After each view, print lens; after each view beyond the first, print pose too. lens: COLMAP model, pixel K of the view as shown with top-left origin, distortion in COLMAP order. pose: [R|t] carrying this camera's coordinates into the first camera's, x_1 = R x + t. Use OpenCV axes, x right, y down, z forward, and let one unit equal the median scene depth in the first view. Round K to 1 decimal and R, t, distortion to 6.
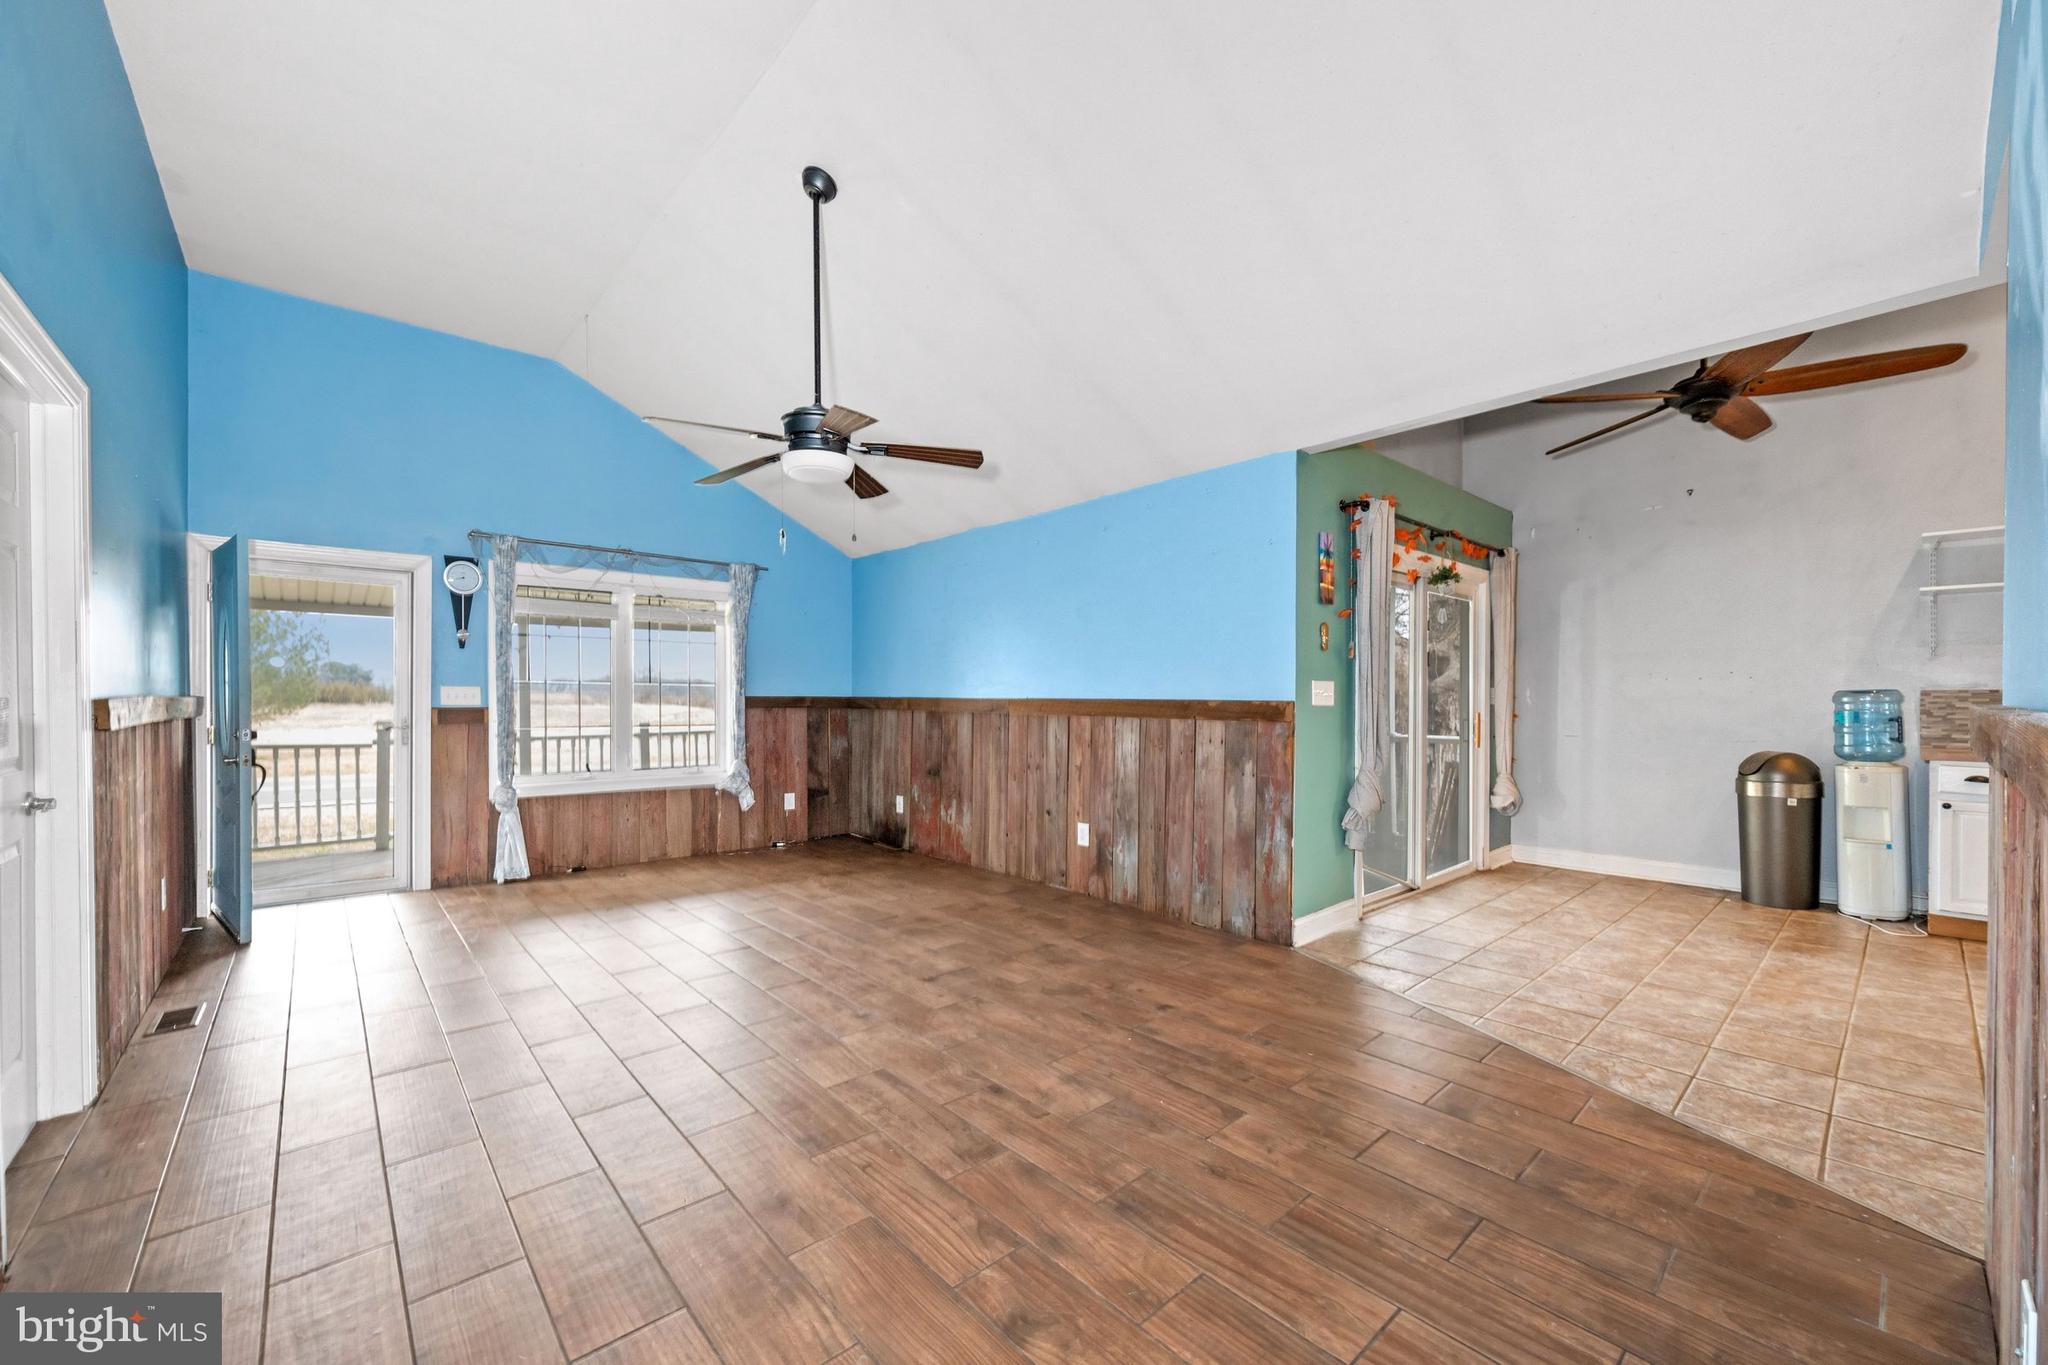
lens RADIAL K [[796.7, 0, 1021.0], [0, 796.7, 690.5], [0, 0, 1]] dist [-0.000397, -0.000341]
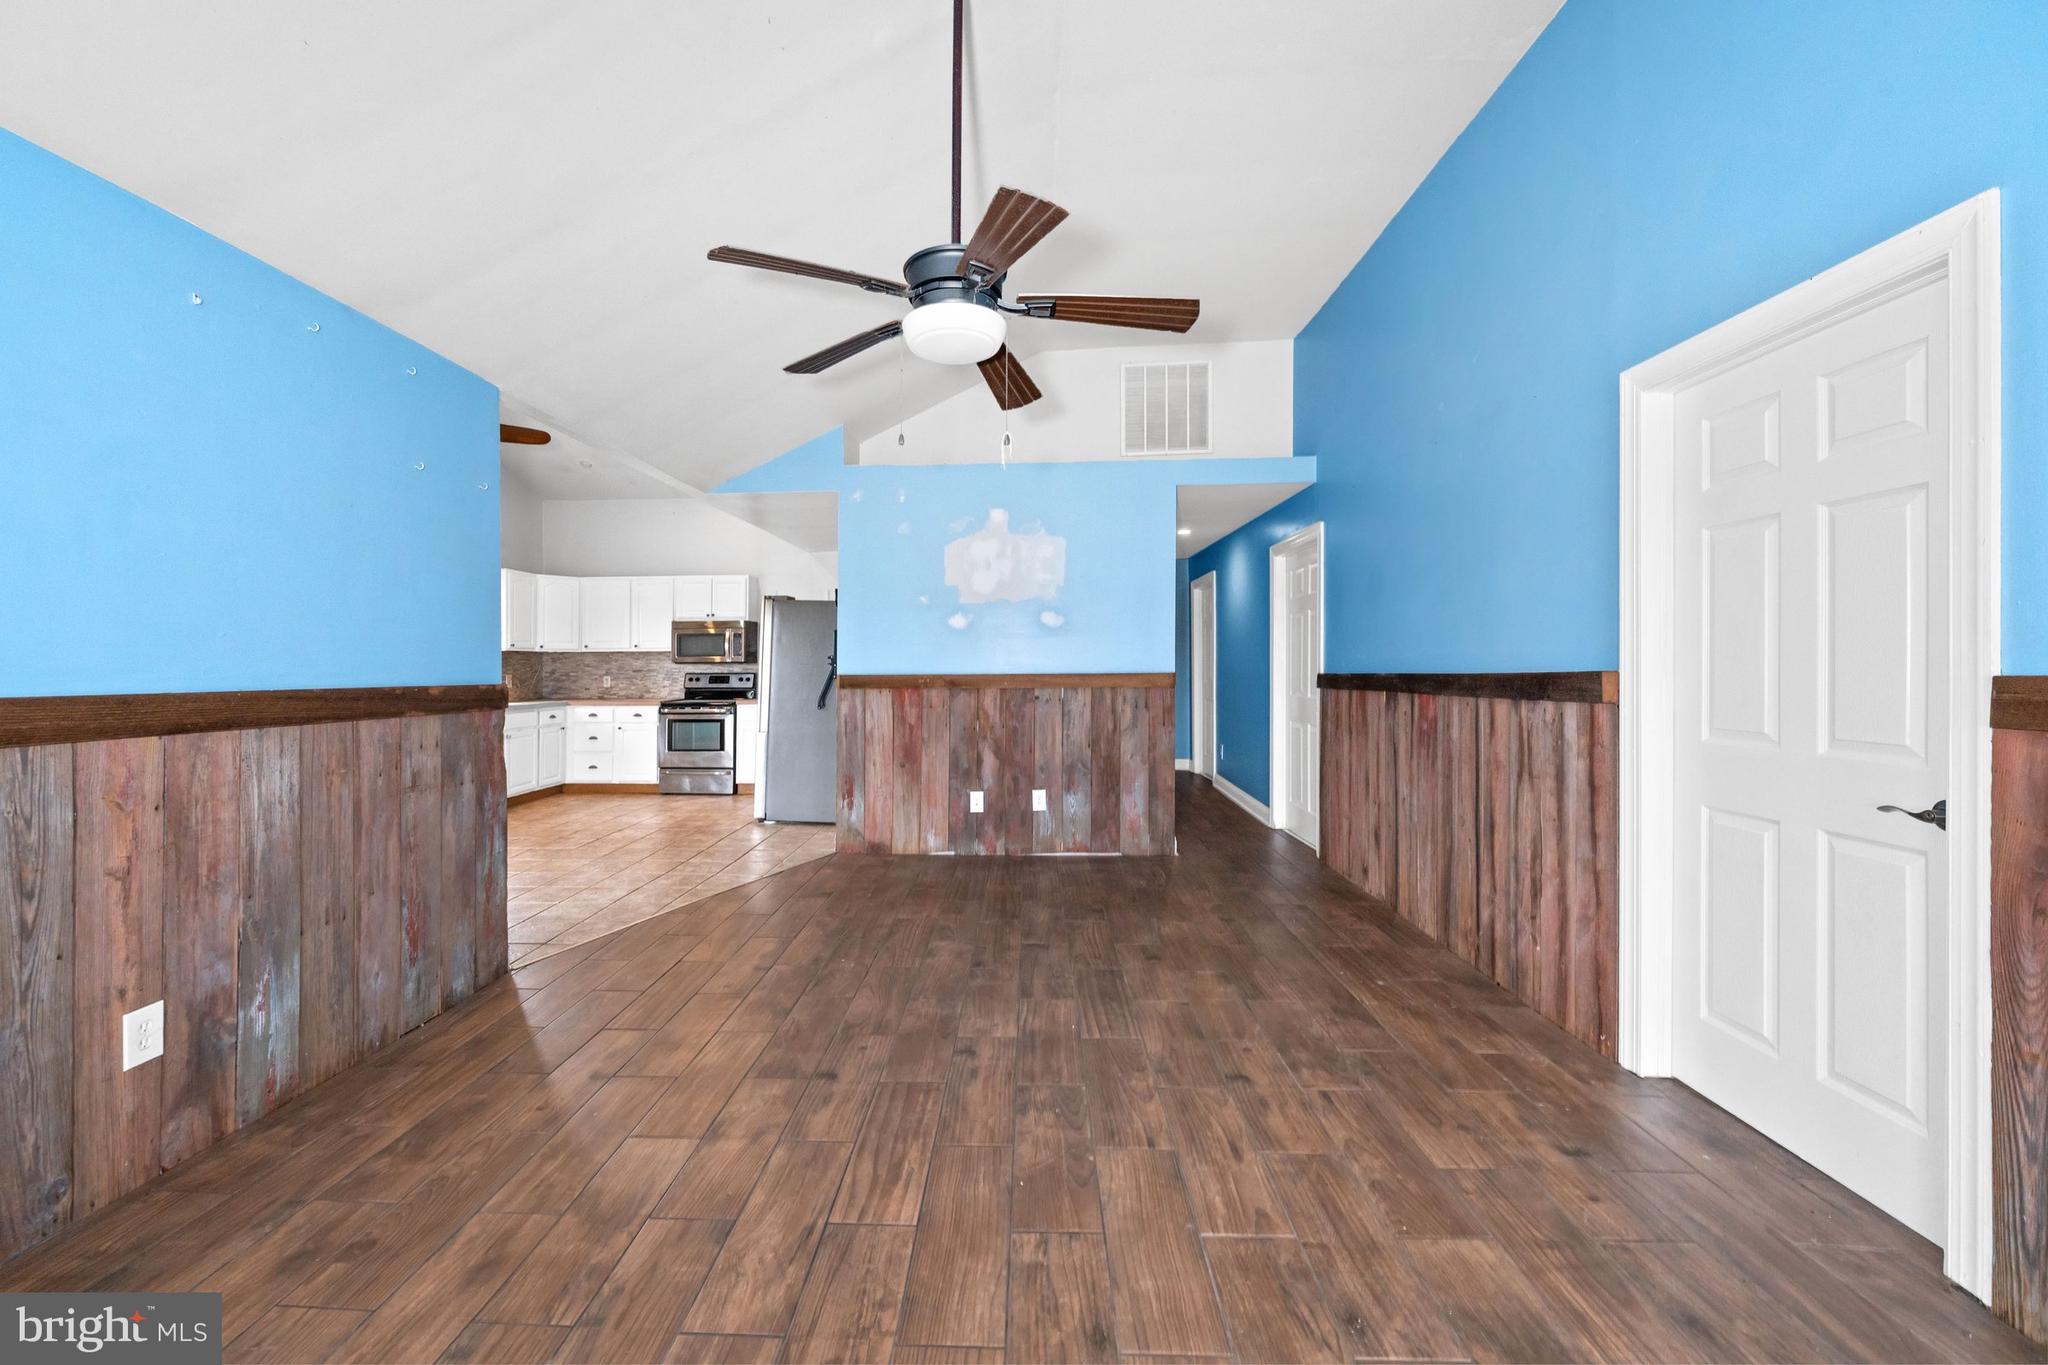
lens RADIAL K [[796.7, 0, 1018.9], [0, 796.7, 669.8], [0, 0, 1]] dist [-0.000397, -0.000341]
pose [[-0.736095, 0.004311, 0.676864, -0.592021], [0.004264, 0.999989, -0.001732, 0.001227], [-0.676865, 0.001611, -0.736106, 1.150680]]
